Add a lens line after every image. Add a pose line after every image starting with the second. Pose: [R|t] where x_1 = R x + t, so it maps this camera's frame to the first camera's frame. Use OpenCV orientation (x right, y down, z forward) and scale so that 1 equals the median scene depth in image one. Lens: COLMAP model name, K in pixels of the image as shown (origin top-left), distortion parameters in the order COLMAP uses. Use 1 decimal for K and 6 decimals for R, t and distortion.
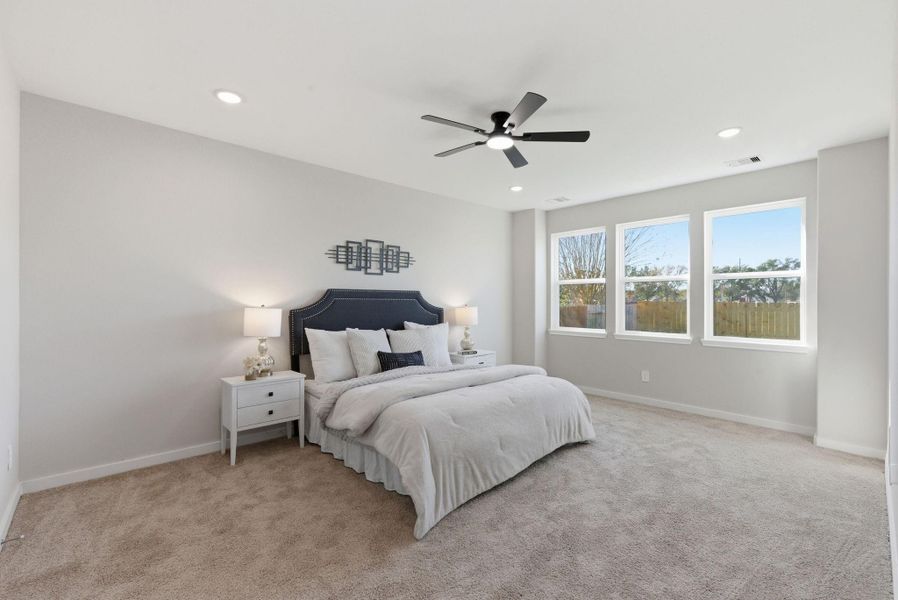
lens RADIAL K [[394.5, 0, 451.6], [0, 394.5, 301.6], [0, 0, 1]] dist [-0.001221, 0.000793]
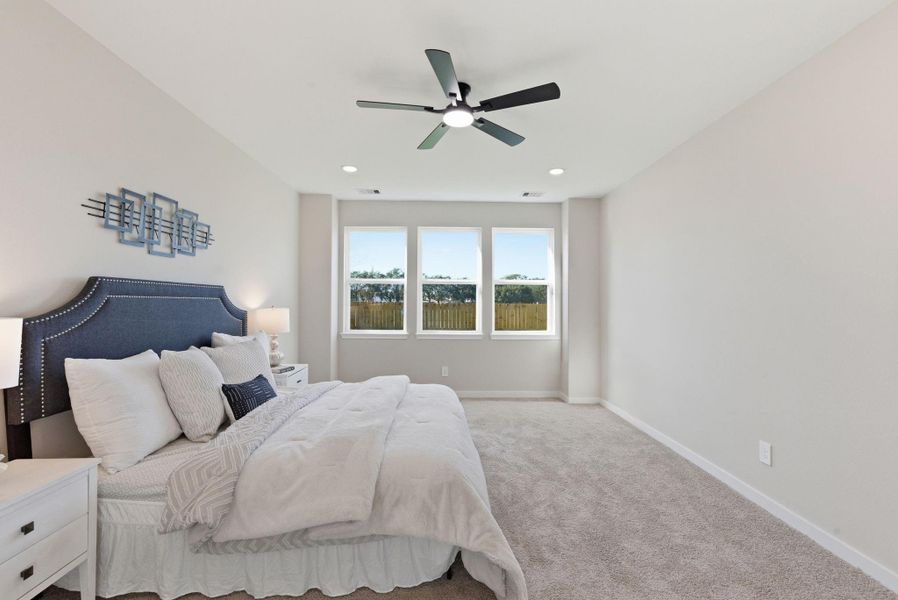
lens RADIAL K [[398.6, 0, 450.5], [0, 398.6, 298.2], [0, 0, 1]] dist [0.001245, 0.000911]
pose [[0.660180, 0.009681, 0.751045, -0.363498], [-0.003239, 0.999944, -0.010042, -0.000950], [-0.751101, 0.004197, 0.660174, 0.296454]]
